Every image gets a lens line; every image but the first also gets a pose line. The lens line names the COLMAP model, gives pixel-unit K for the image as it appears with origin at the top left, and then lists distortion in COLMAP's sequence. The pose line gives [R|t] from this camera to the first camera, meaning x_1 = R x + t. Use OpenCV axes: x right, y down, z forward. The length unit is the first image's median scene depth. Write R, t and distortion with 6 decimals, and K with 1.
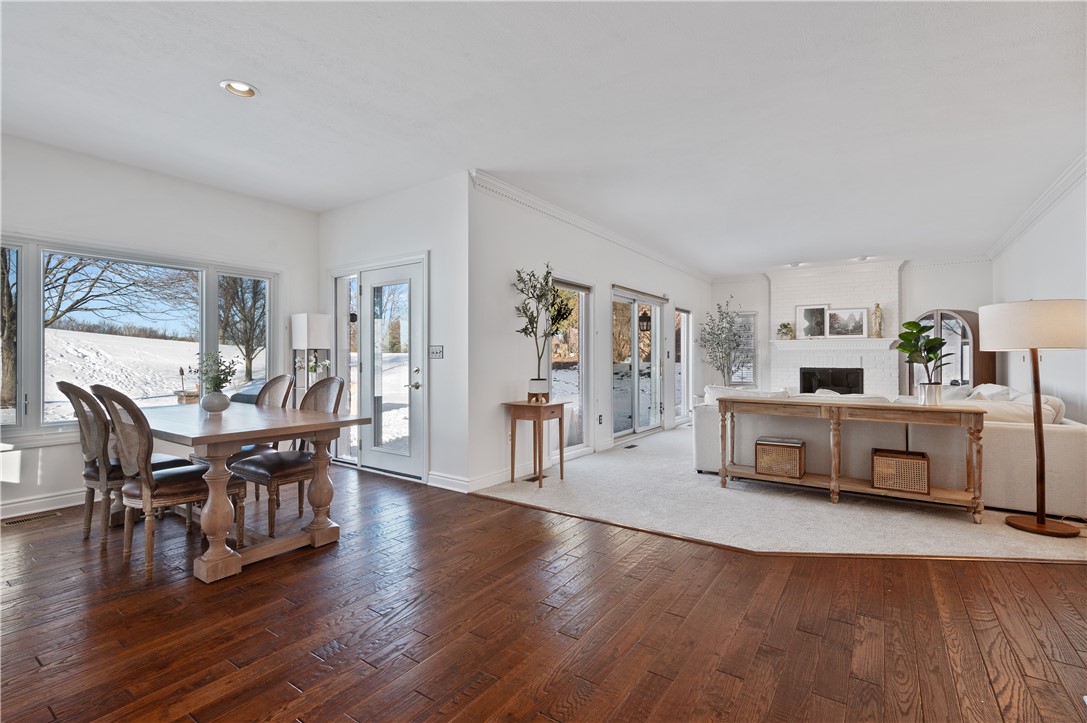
lens RADIAL K [[488.8, 0, 555.4], [0, 488.8, 354.4], [0, 0, 1]] dist [0.002422, 0.000483]
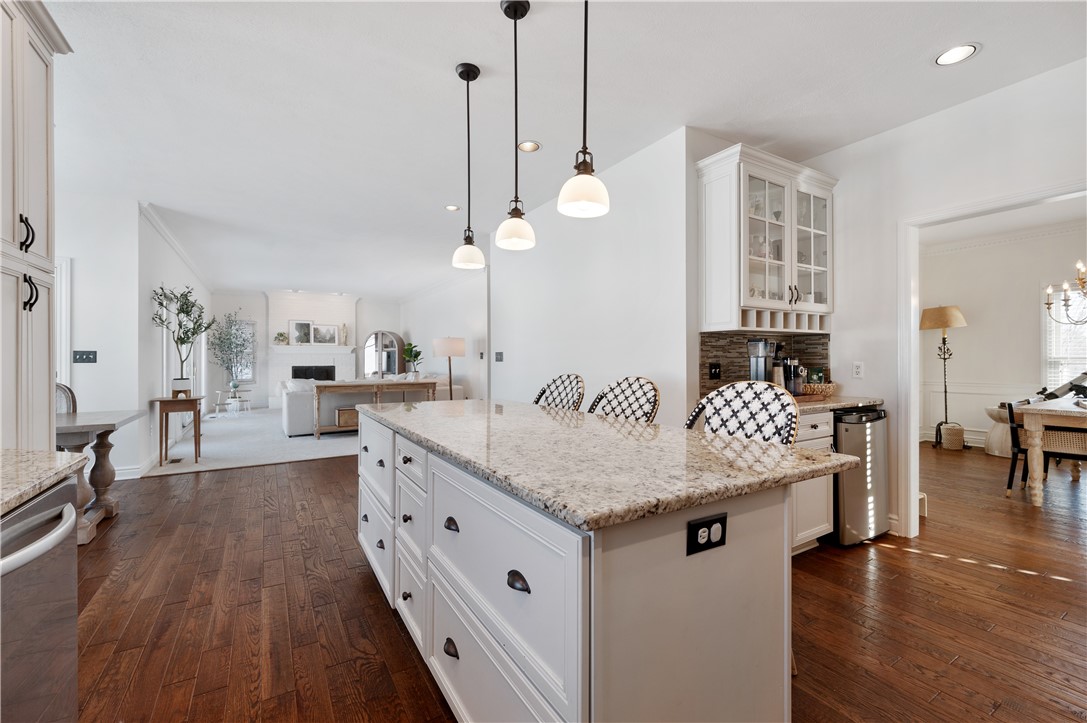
lens RADIAL K [[478.3, 0, 541.2], [0, 478.3, 360.9], [0, 0, 1]] dist [-0.002346, -0.000143]
pose [[0.416913, -0.010047, 0.908891, -0.498485], [-0.004388, 0.999905, 0.013066, -0.008948], [-0.908936, -0.009436, 0.416830, -0.212616]]
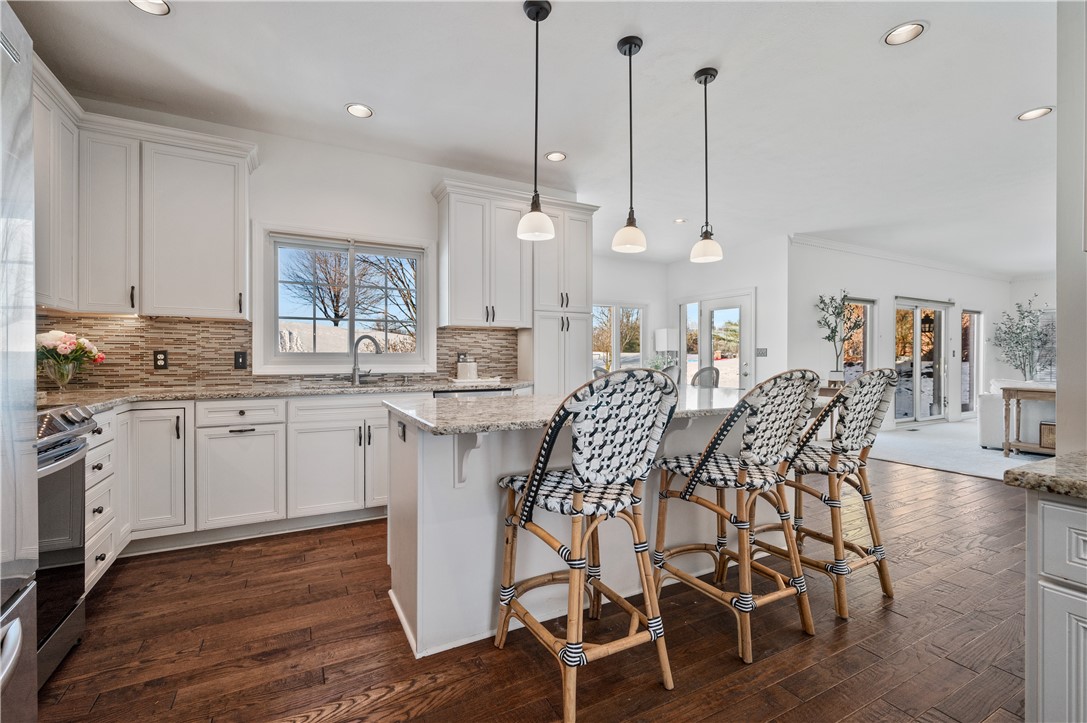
lens RADIAL K [[478.3, 0, 544.3], [0, 478.3, 362.6], [0, 0, 1]] dist [-0.002346, -0.000143]
pose [[0.885055, 0.005481, -0.465455, -0.094376], [0.003418, 0.999827, 0.018273, -0.002009], [0.465475, -0.017764, 0.884883, -0.423955]]
